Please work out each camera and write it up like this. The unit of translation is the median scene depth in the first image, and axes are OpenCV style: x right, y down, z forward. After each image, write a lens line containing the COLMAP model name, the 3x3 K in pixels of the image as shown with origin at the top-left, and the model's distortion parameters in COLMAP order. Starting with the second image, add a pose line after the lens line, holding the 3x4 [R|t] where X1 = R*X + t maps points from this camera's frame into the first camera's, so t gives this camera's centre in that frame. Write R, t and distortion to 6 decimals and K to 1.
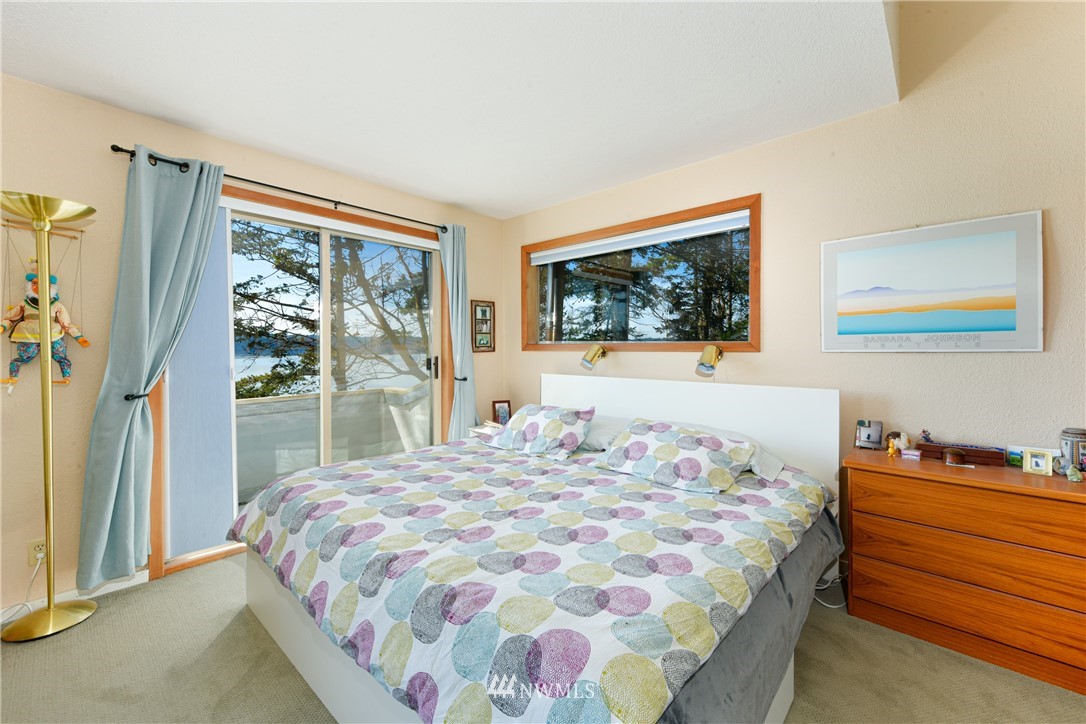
lens RADIAL K [[435.0, 0, 552.7], [0, 435.0, 354.8], [0, 0, 1]] dist [0.001328, -0.000022]
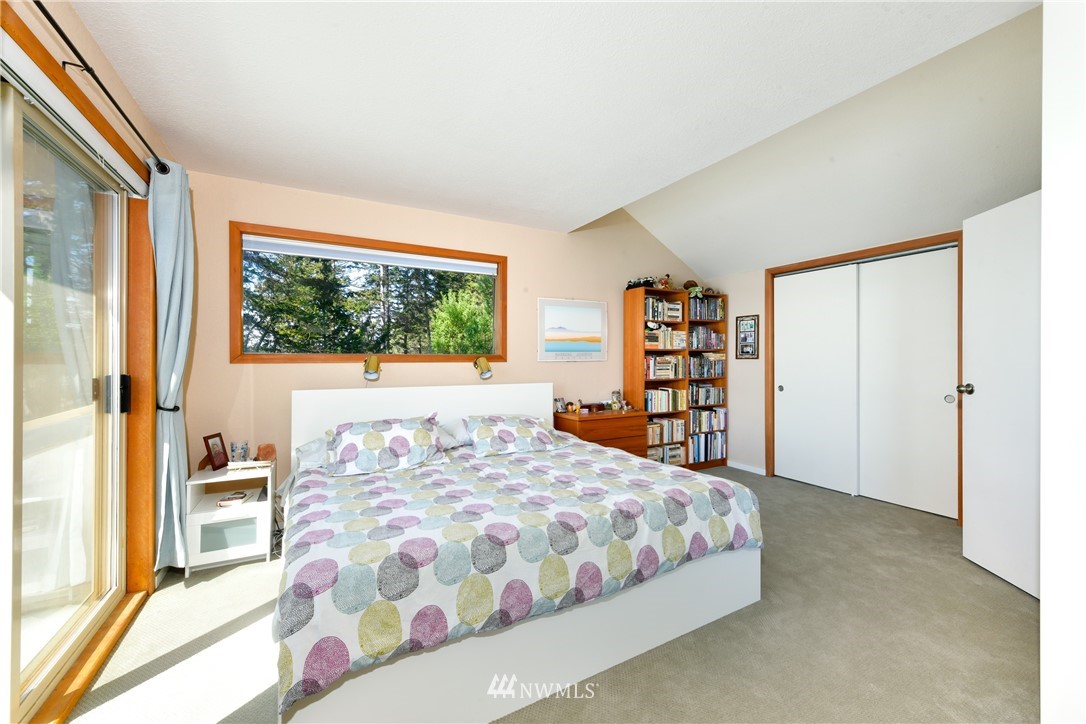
lens RADIAL K [[430.7, 0, 550.1], [0, 430.7, 356.5], [0, 0, 1]] dist [0.004849, -0.000108]
pose [[0.322969, 0.000985, 0.946409, -1.057547], [0.012372, 0.999910, -0.005263, -0.017773], [-0.946329, 0.013408, 0.322928, 0.453877]]
